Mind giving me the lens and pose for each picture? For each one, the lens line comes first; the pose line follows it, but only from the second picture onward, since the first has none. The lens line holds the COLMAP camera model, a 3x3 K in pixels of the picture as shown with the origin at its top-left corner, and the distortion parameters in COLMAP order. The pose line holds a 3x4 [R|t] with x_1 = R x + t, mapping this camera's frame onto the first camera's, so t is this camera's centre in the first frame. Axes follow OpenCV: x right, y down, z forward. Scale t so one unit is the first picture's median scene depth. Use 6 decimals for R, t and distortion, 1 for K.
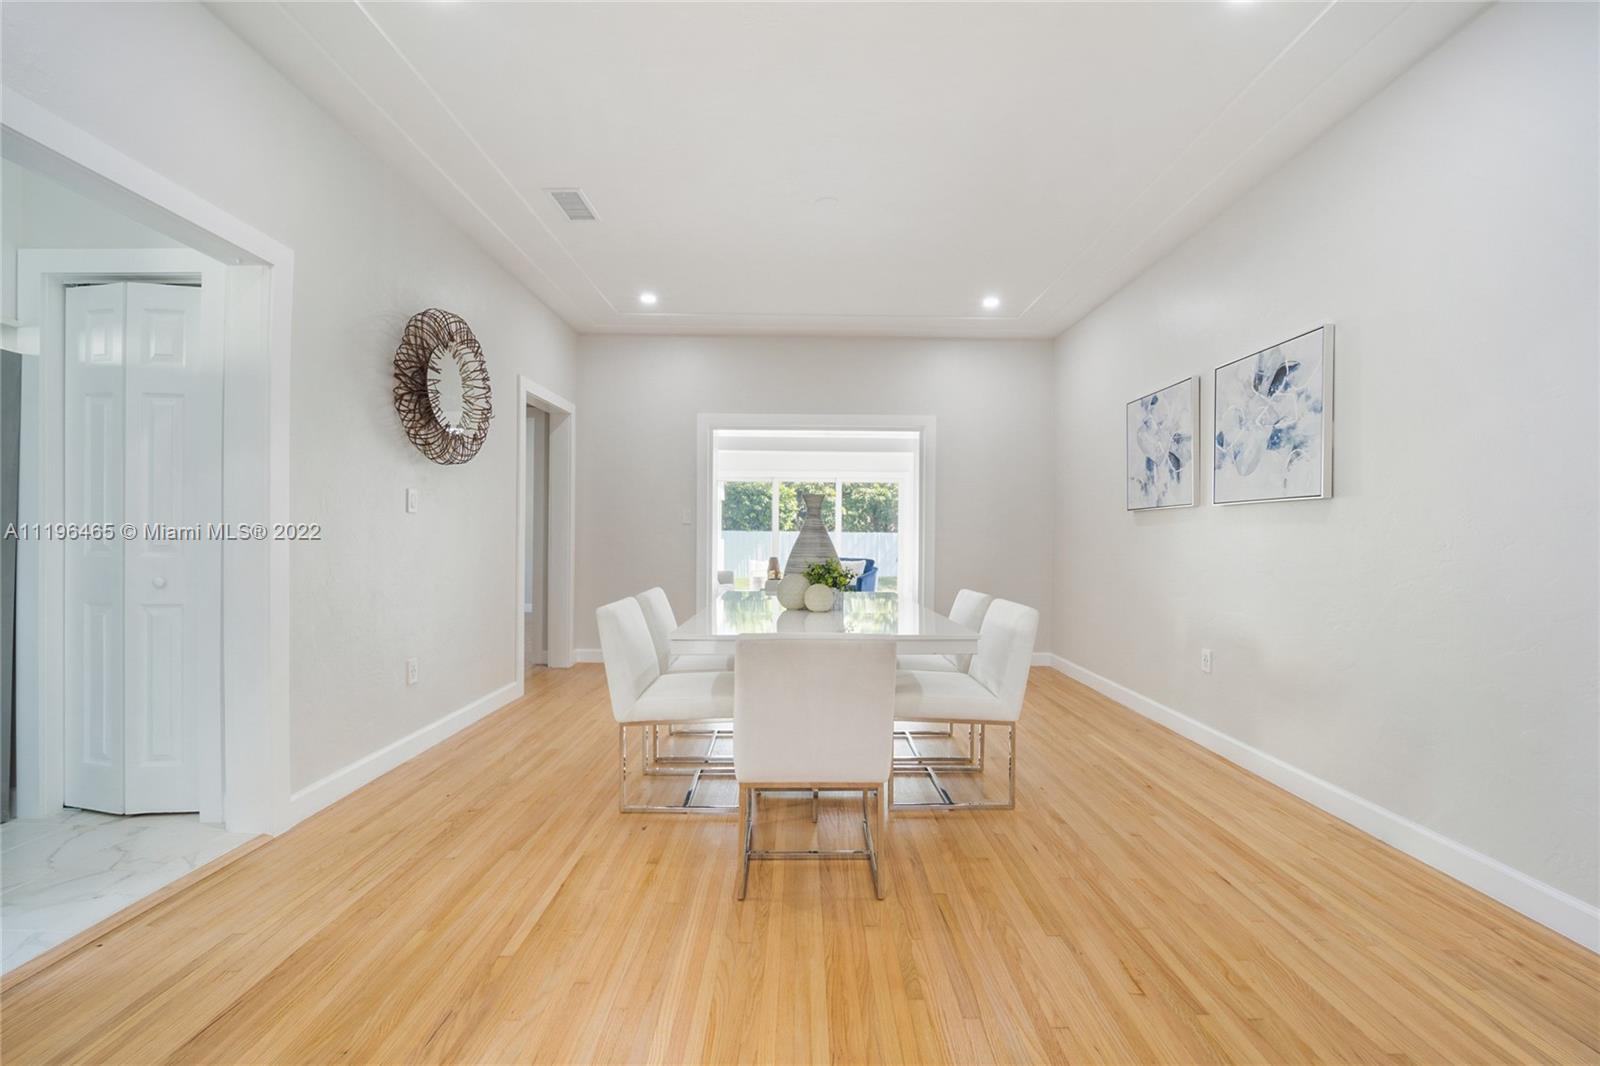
lens RADIAL K [[657.1, 0, 800.0], [0, 657.1, 533.0], [0, 0, 1]] dist [0.003726, 0.000228]
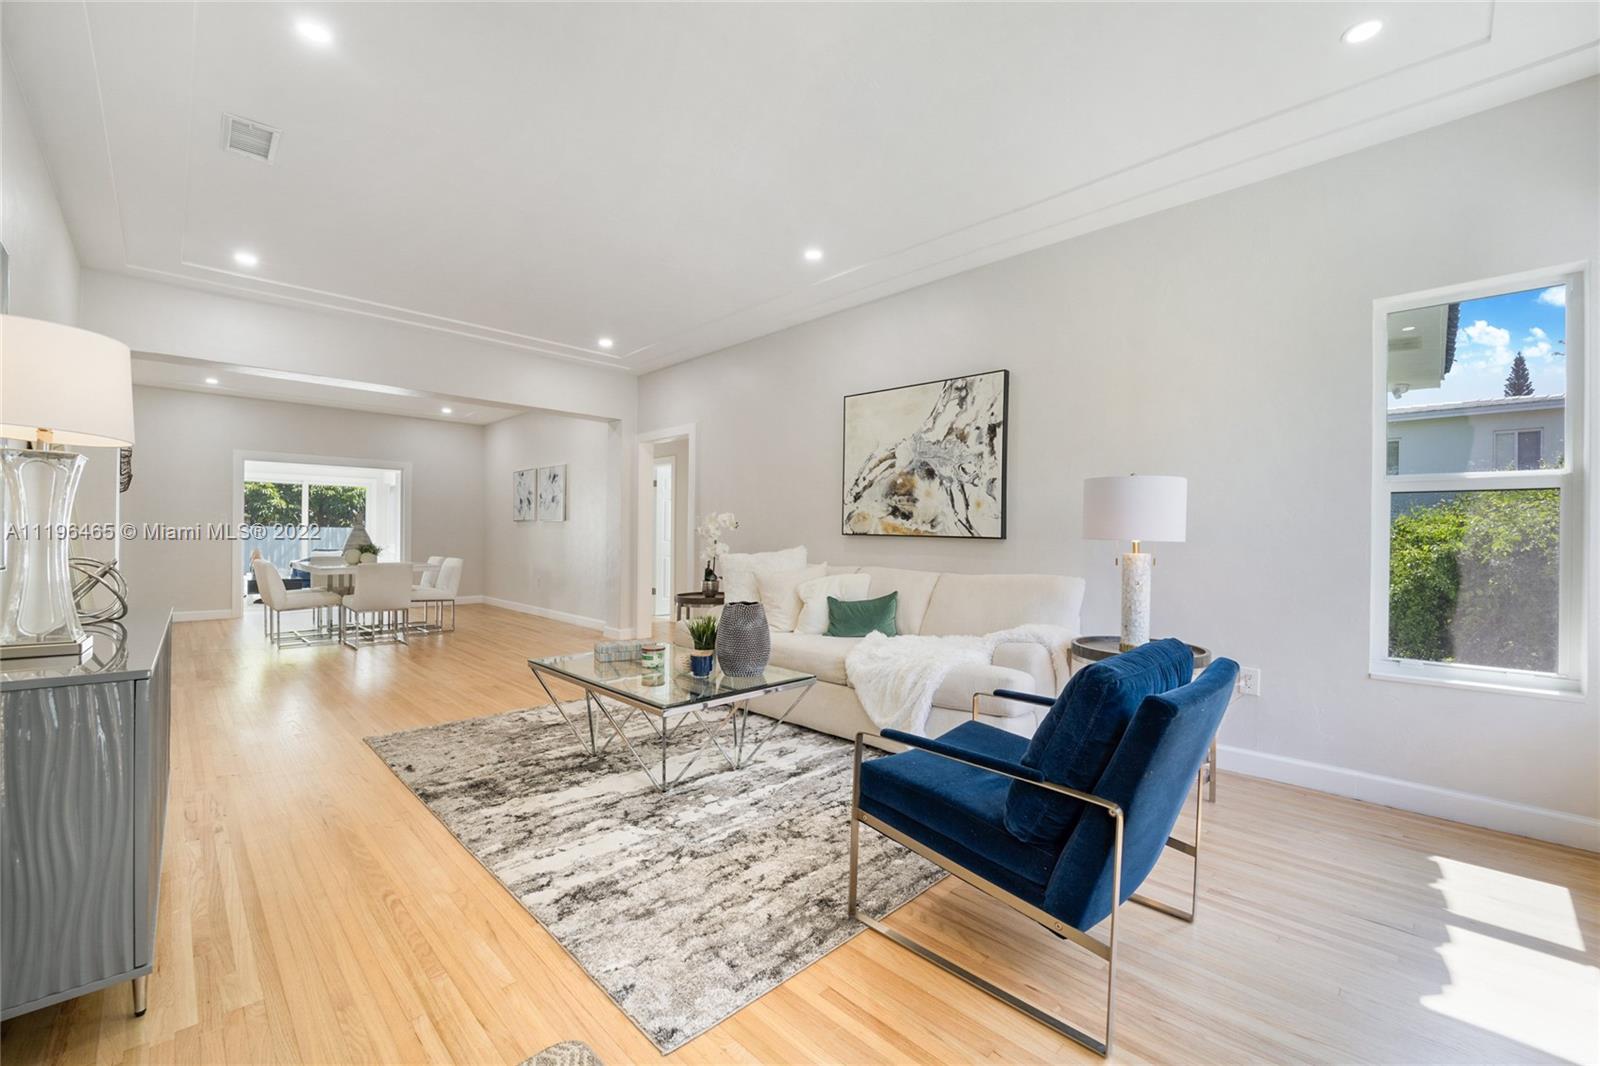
lens RADIAL K [[657.1, 0, 800.0], [0, 657.1, 533.0], [0, 0, 1]] dist [0.003726, 0.000228]
pose [[0.717934, -0.001688, 0.696109, -0.394242], [-0.005124, 0.999957, 0.007709, -0.016864], [-0.696093, -0.009101, 0.717894, -1.415285]]
